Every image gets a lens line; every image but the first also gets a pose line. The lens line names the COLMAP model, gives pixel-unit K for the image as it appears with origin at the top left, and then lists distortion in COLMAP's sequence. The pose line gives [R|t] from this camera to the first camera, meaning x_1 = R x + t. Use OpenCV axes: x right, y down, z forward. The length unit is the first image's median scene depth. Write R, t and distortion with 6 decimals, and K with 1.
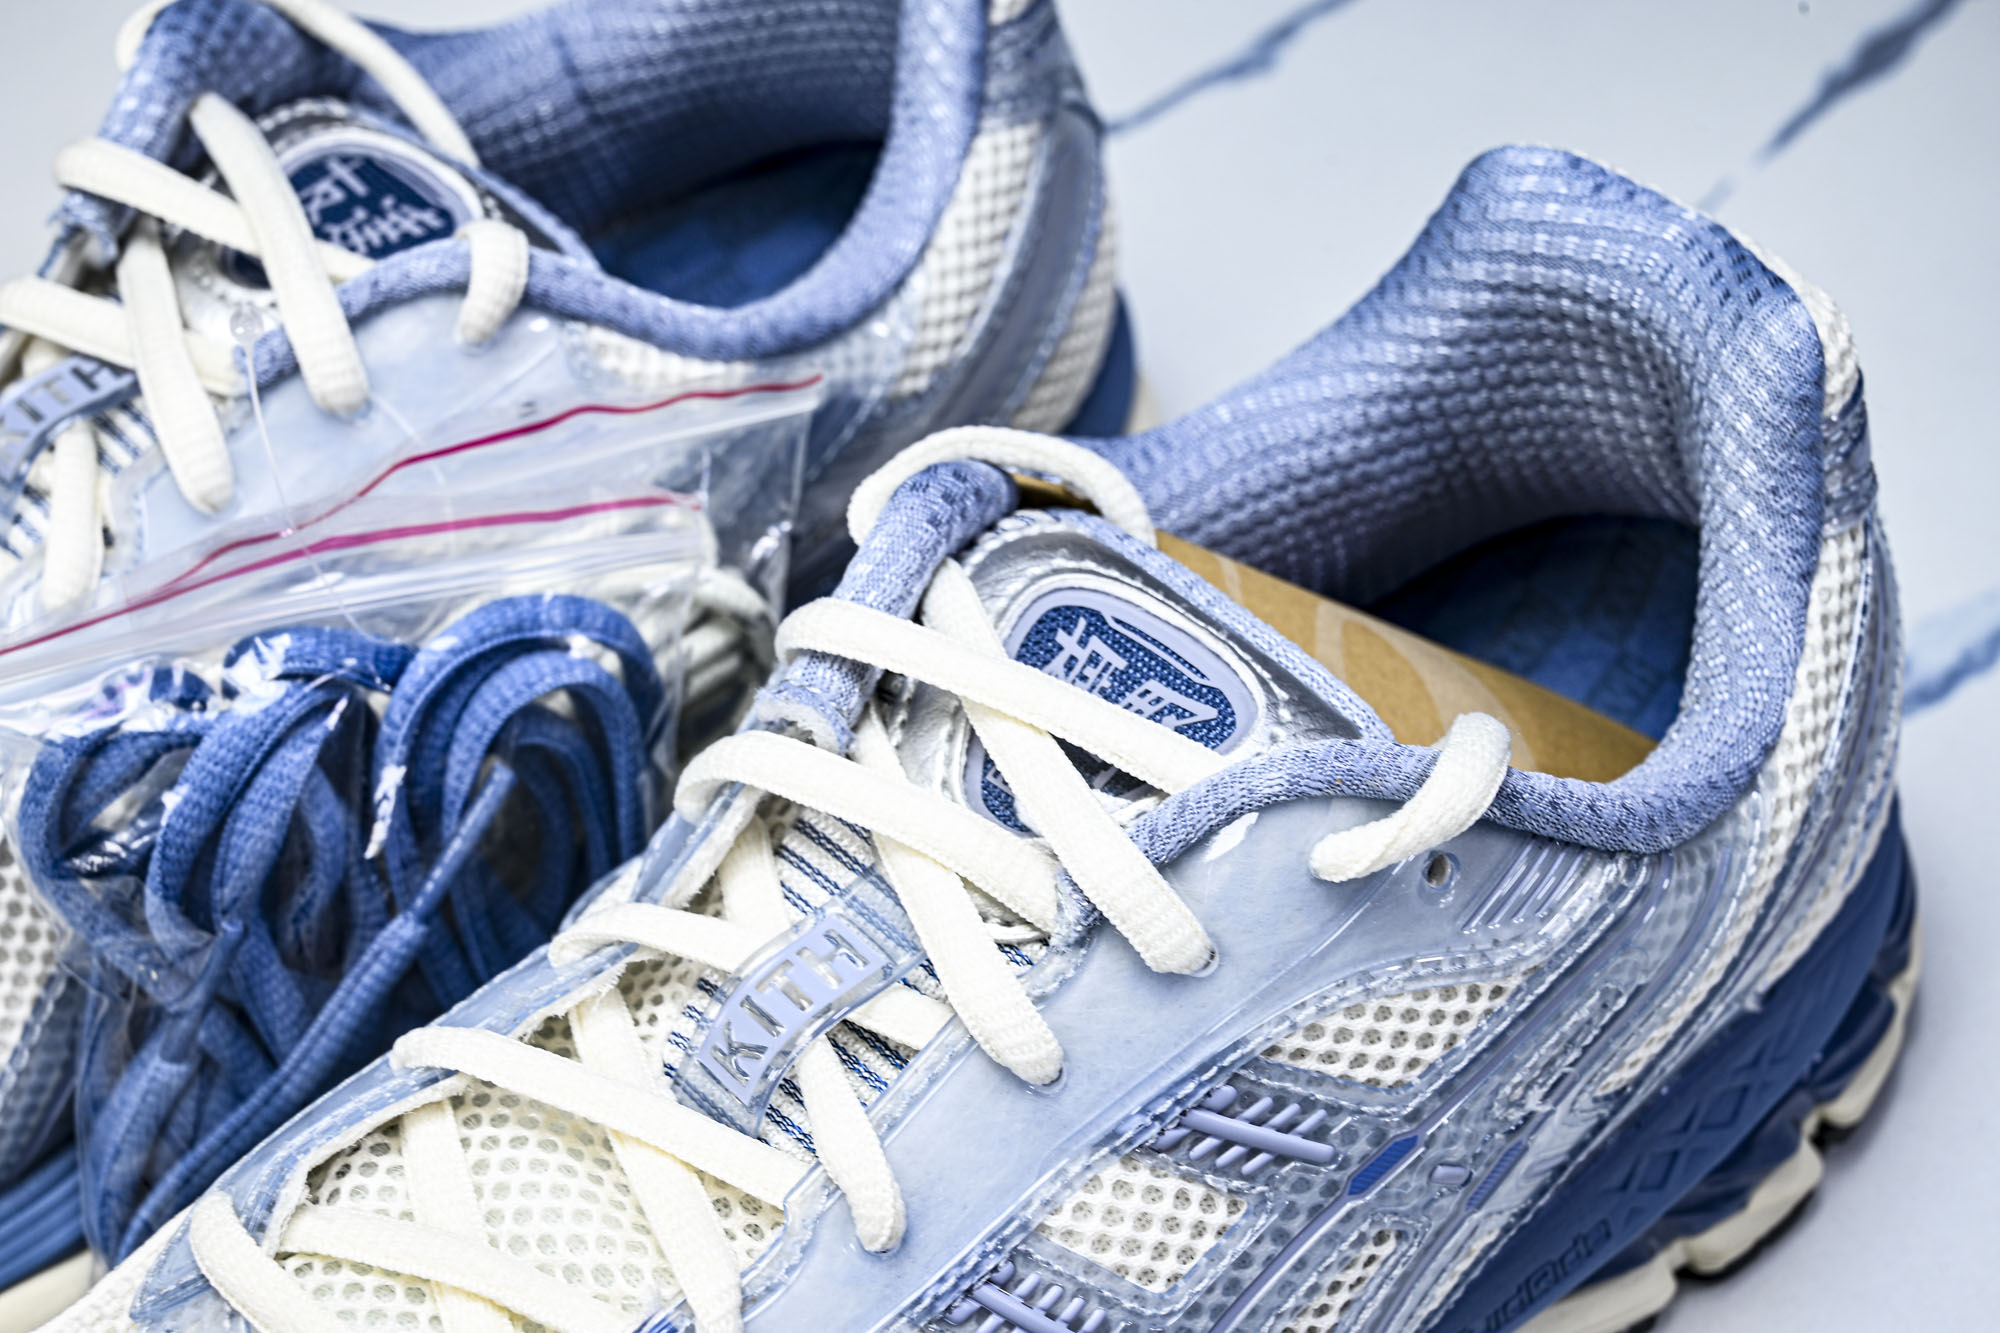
lens RADIAL K [[3516.5, 0, 1004.9], [0, 3516.5, 666.8], [0, 0, 1]] dist [0.027127, 0.000000]
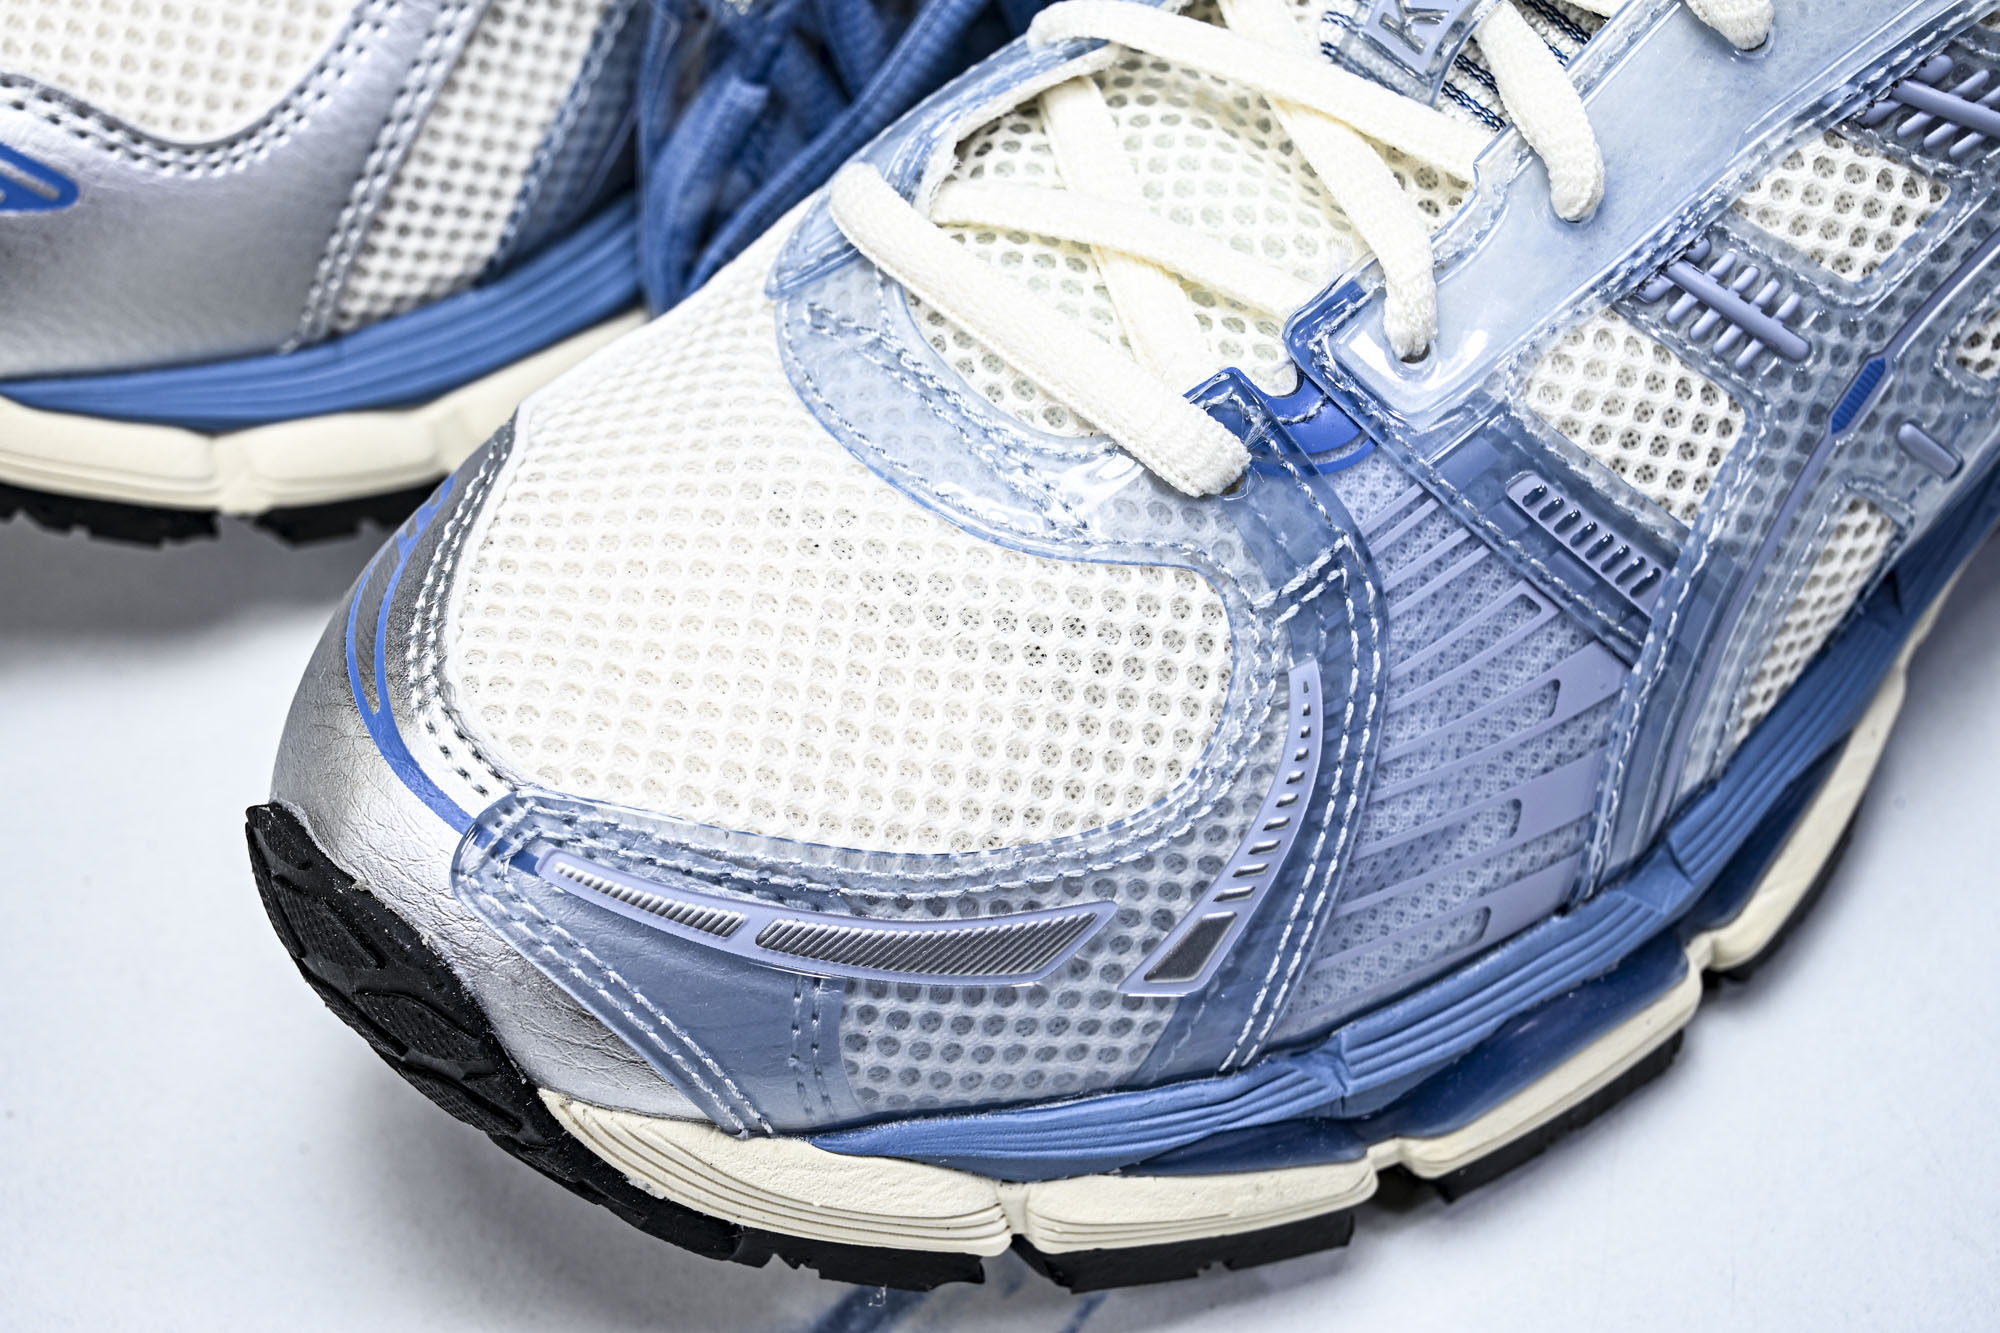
lens RADIAL K [[3516.5, 0, 1000.1], [0, 3516.5, 666.0], [0, 0, 1]] dist [0.027127, 0.000000]
pose [[0.999389, 0.015392, -0.031389, -0.154206], [-0.010932, 0.990426, 0.137609, 0.152994], [0.033206, -0.137182, 0.989989, 0.044531]]
